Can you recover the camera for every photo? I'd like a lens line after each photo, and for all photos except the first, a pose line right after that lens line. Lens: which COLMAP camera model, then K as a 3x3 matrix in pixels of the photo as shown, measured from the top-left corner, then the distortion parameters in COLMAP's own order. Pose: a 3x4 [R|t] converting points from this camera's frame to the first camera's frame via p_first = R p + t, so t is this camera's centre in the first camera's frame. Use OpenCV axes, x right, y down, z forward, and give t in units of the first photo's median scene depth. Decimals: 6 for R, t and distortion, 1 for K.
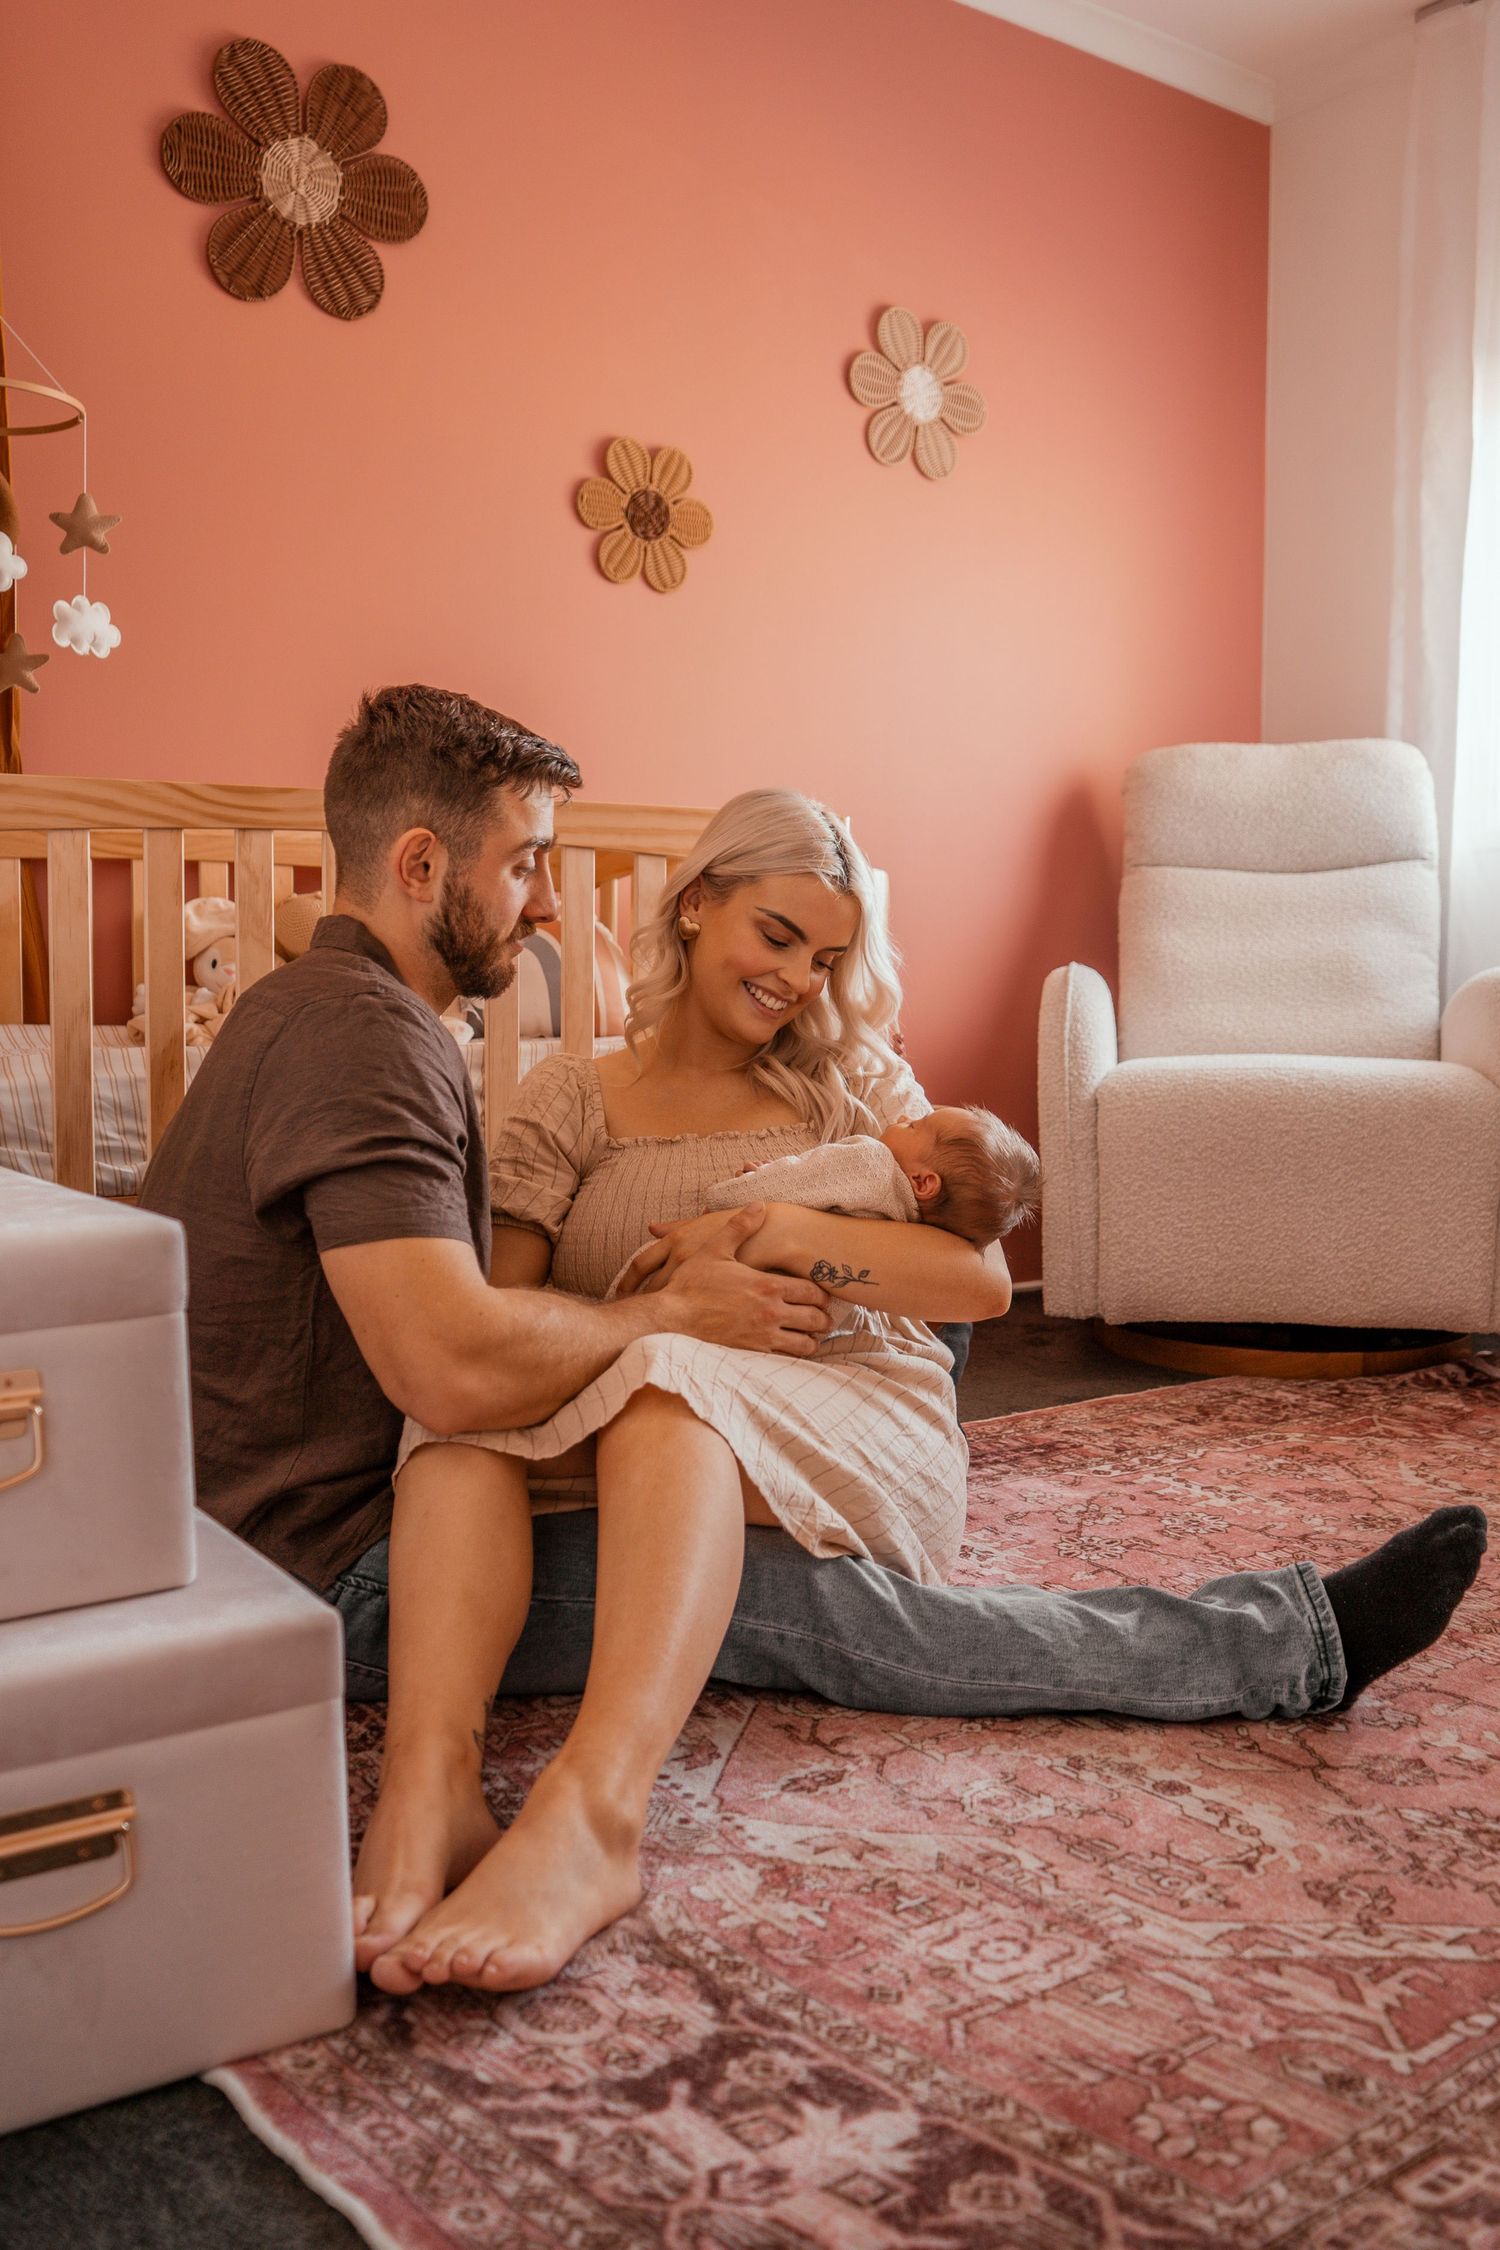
lens RADIAL K [[1998.4, 0, 750.0], [0, 1998.4, 1125.0], [0, 0, 1]] dist [-0.110379, 0.113286]
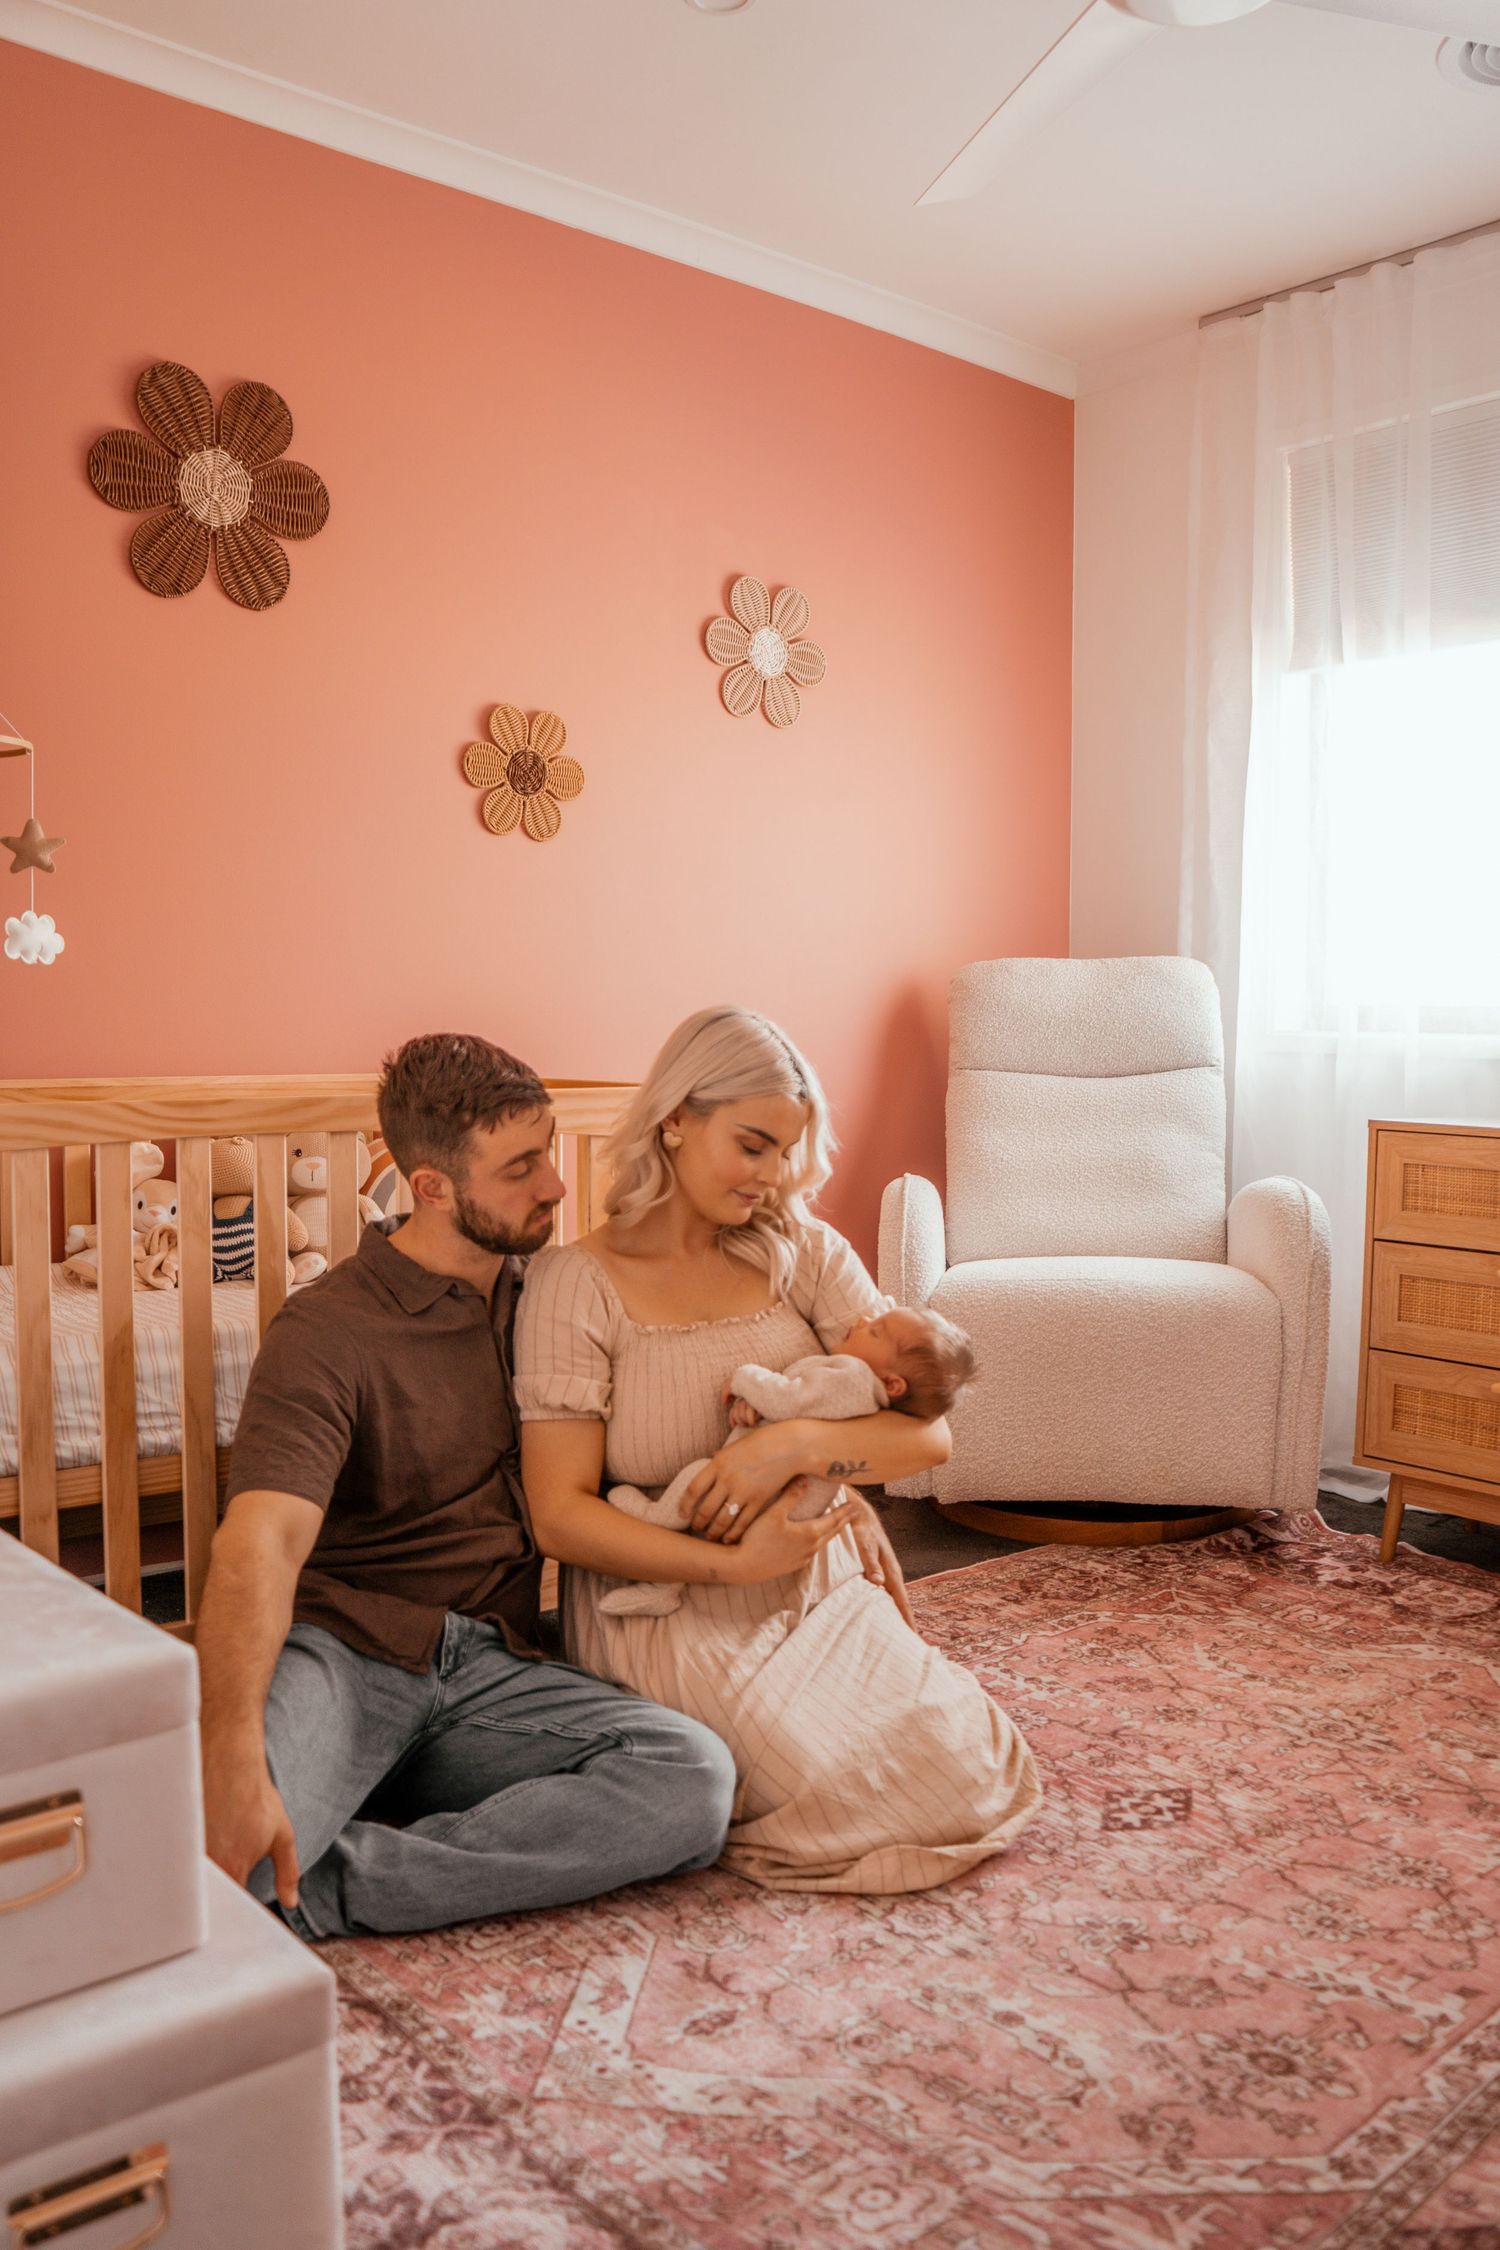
lens RADIAL K [[1886.5, 0, 750.0], [0, 1886.5, 1125.0], [0, 0, 1]] dist [-0.128834, 0.193175]
pose [[0.996378, -0.005159, 0.084877, -0.023592], [0.006888, 0.999774, -0.020093, -0.123429], [-0.084754, 0.020605, 0.996189, -0.078274]]
